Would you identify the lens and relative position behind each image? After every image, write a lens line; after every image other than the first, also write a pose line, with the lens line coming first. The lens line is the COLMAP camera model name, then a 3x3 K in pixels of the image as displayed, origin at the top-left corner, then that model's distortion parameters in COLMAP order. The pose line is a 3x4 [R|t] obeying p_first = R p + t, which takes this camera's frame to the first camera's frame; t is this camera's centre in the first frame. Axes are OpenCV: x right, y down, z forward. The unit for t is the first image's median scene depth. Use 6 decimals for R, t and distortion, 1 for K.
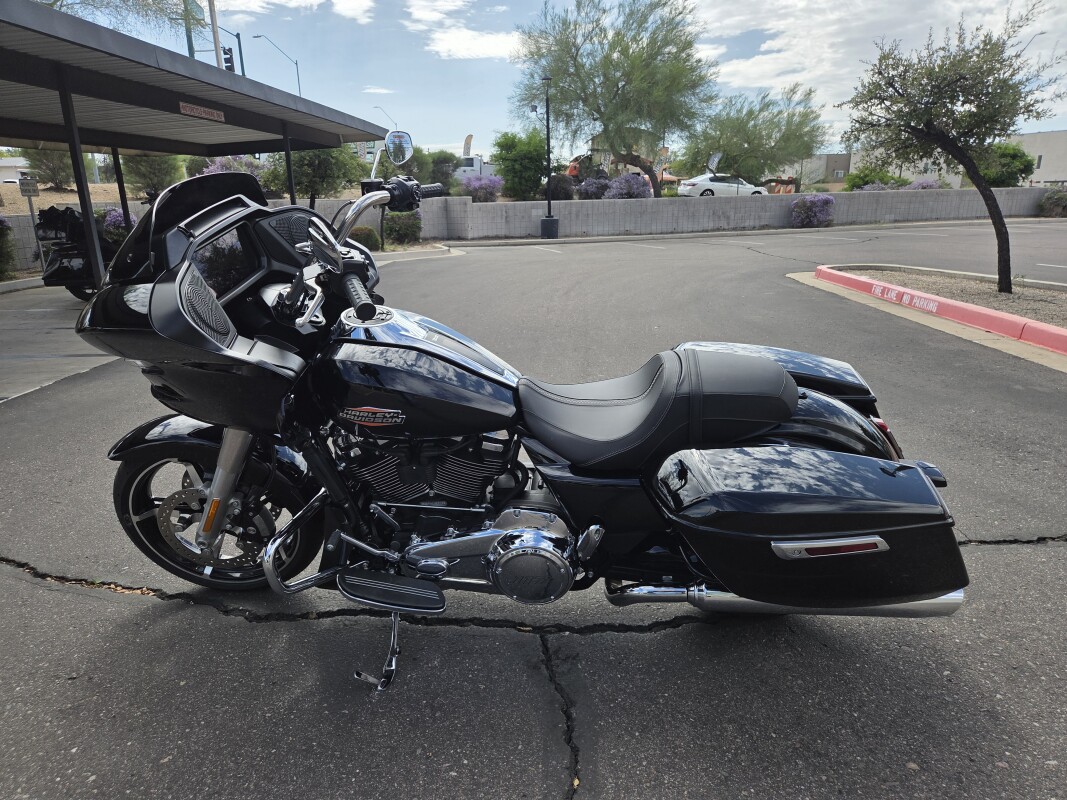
lens RADIAL K [[732.3, 0, 527.4], [0, 732.3, 409.8], [0, 0, 1]] dist [0.054346, -0.051509]
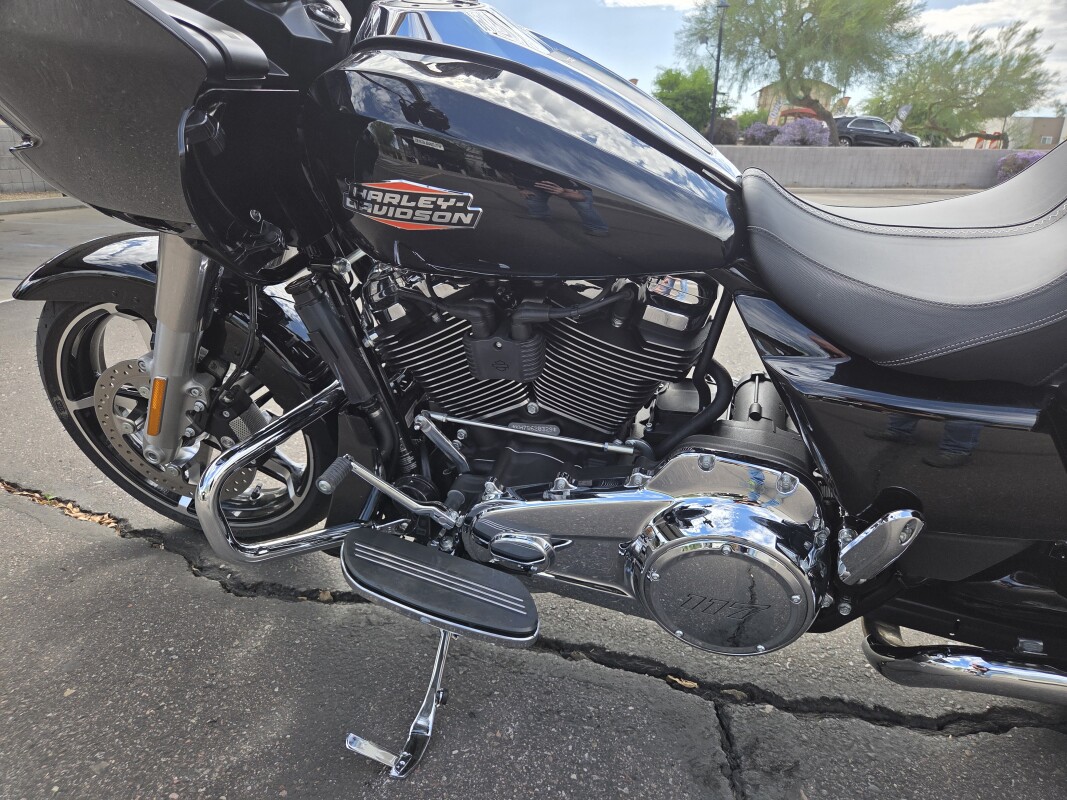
lens RADIAL K [[732.3, 0, 527.4], [0, 732.3, 409.8], [0, 0, 1]] dist [0.054346, -0.051509]
pose [[0.980373, 0.101119, -0.169246, -0.044928], [-0.092067, 0.993912, 0.060523, 0.081646], [0.174336, -0.043753, 0.983714, 0.474862]]
